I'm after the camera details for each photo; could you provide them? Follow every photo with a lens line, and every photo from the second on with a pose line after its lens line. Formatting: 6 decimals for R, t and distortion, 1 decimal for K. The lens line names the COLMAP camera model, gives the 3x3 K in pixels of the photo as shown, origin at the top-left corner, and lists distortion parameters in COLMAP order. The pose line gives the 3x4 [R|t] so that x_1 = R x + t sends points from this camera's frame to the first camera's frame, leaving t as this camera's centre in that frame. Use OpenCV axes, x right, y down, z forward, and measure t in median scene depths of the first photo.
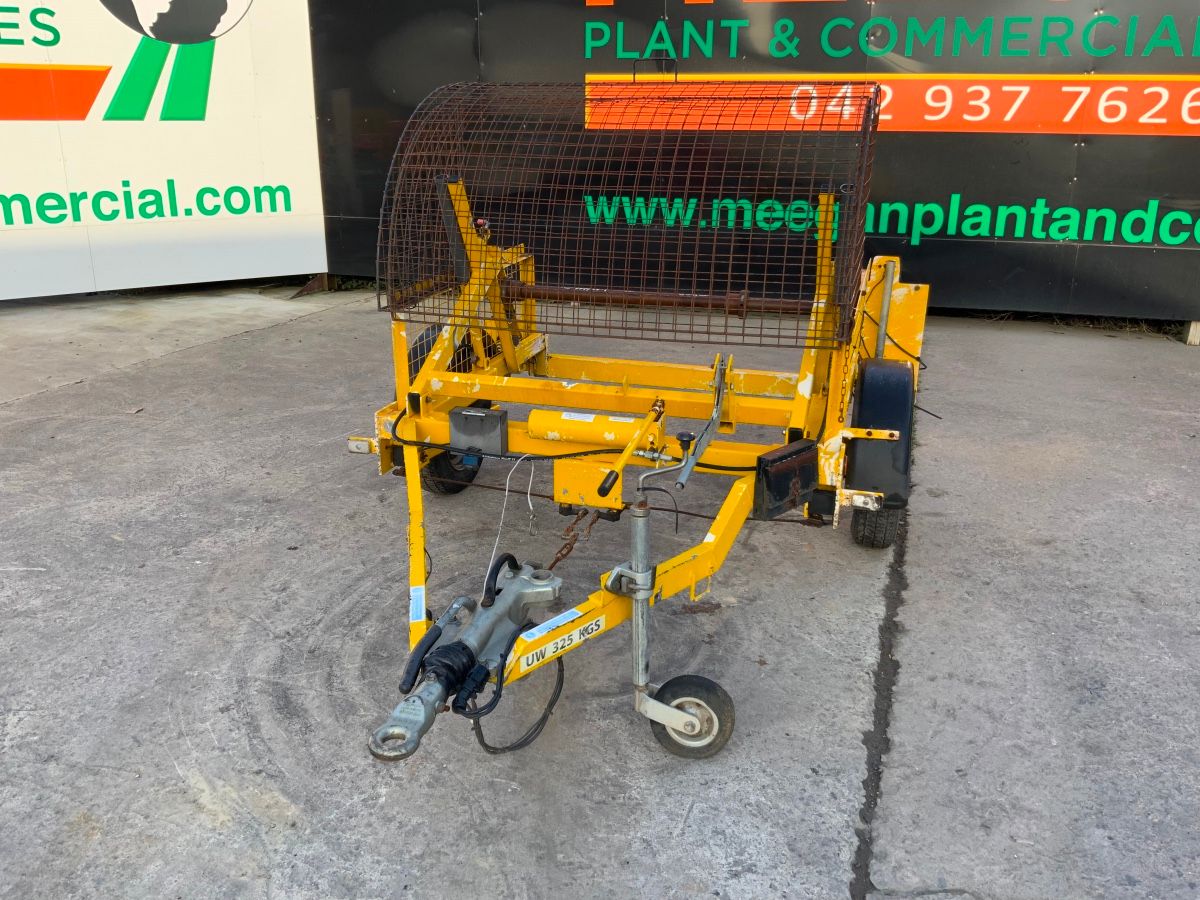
lens RADIAL K [[987.8, 0, 605.8], [0, 987.8, 455.4], [0, 0, 1]] dist [0.106587, -0.223559]
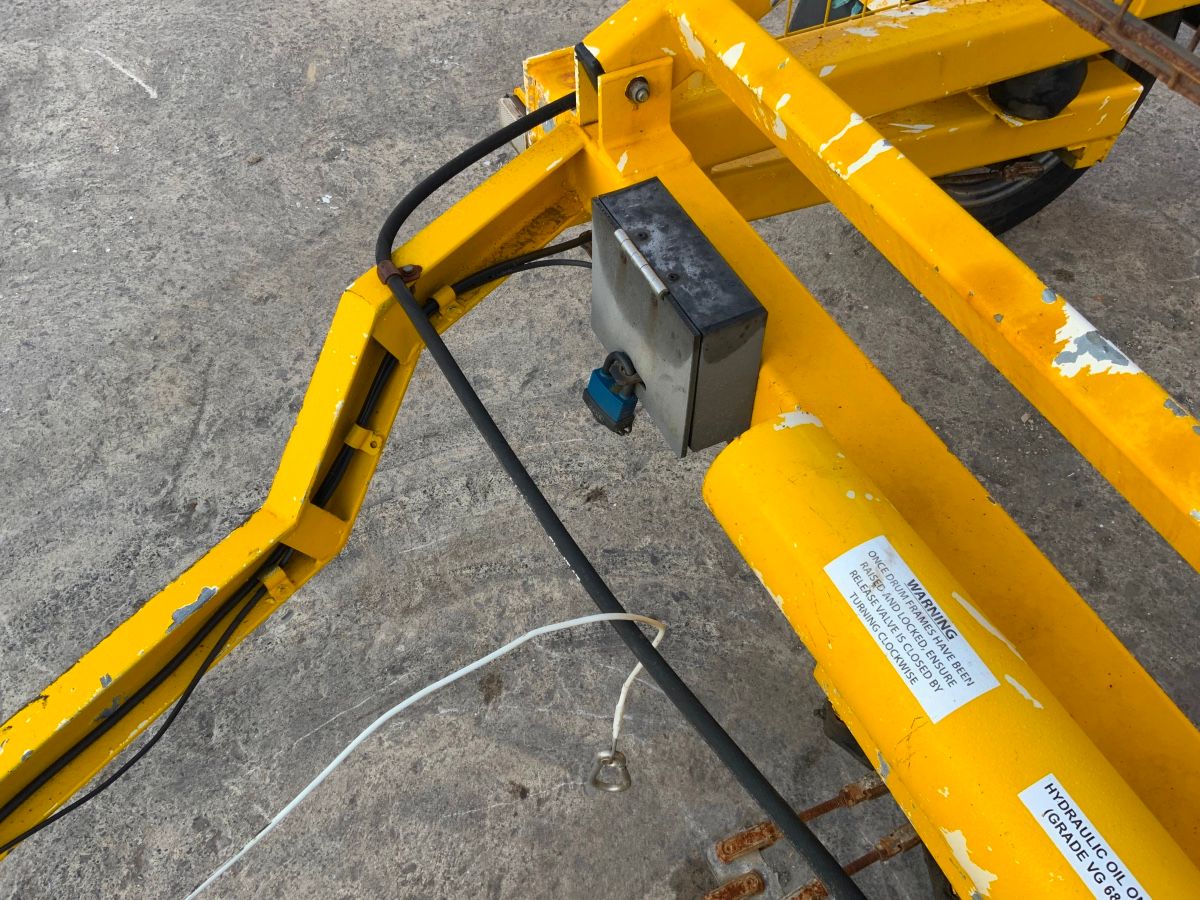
lens RADIAL K [[987.8, 0, 605.8], [0, 987.8, 455.4], [0, 0, 1]] dist [0.106587, -0.223559]
pose [[0.661518, 0.581851, -0.473121, 0.003205], [-0.244913, 0.763915, 0.597036, -0.153970], [0.708810, -0.279076, 0.647846, 0.856975]]
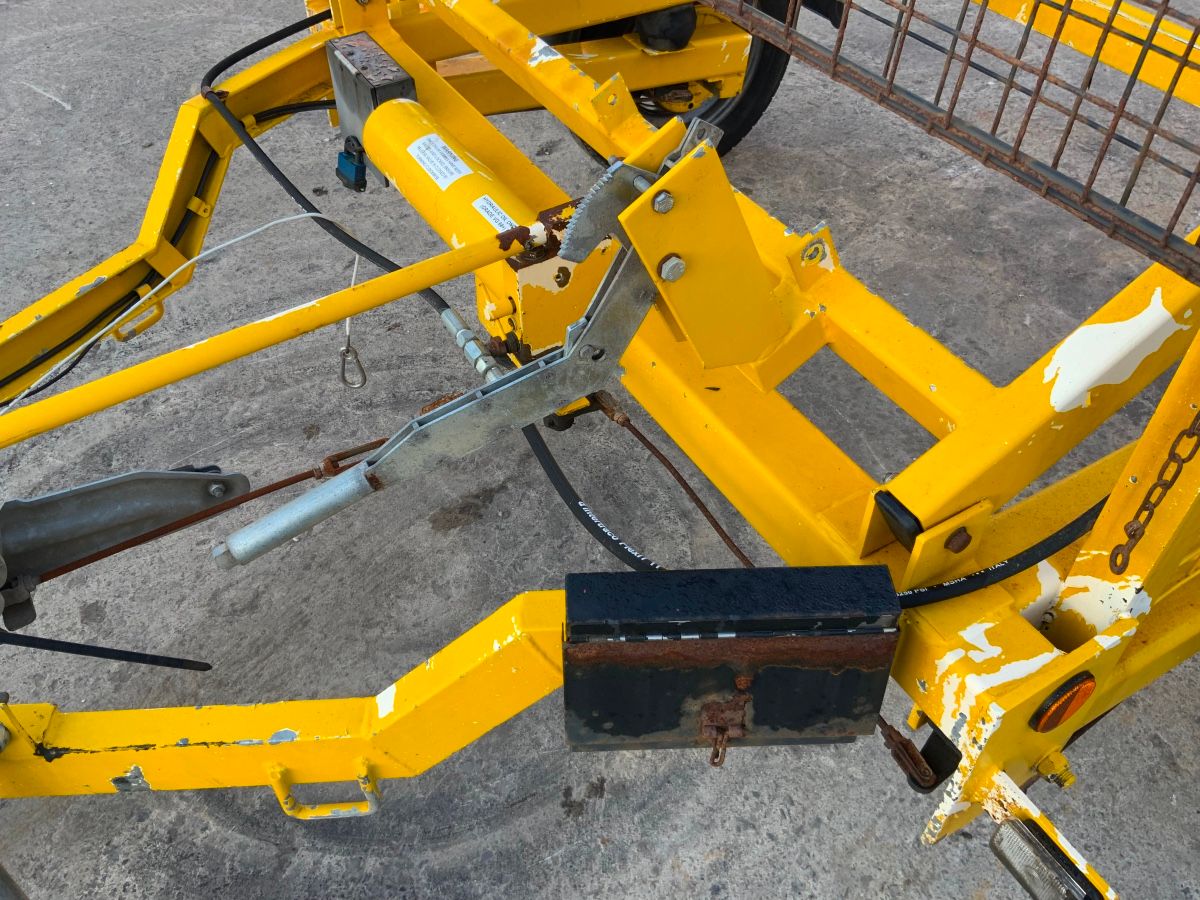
lens RADIAL K [[988.8, 0, 610.9], [0, 988.8, 459.8], [0, 0, 1]] dist [0.043899, -0.096757]
pose [[0.729541, 0.484344, -0.482888, 0.247326], [-0.230192, 0.838735, 0.493494, -0.141050], [0.644035, -0.248867, 0.723383, 0.750677]]
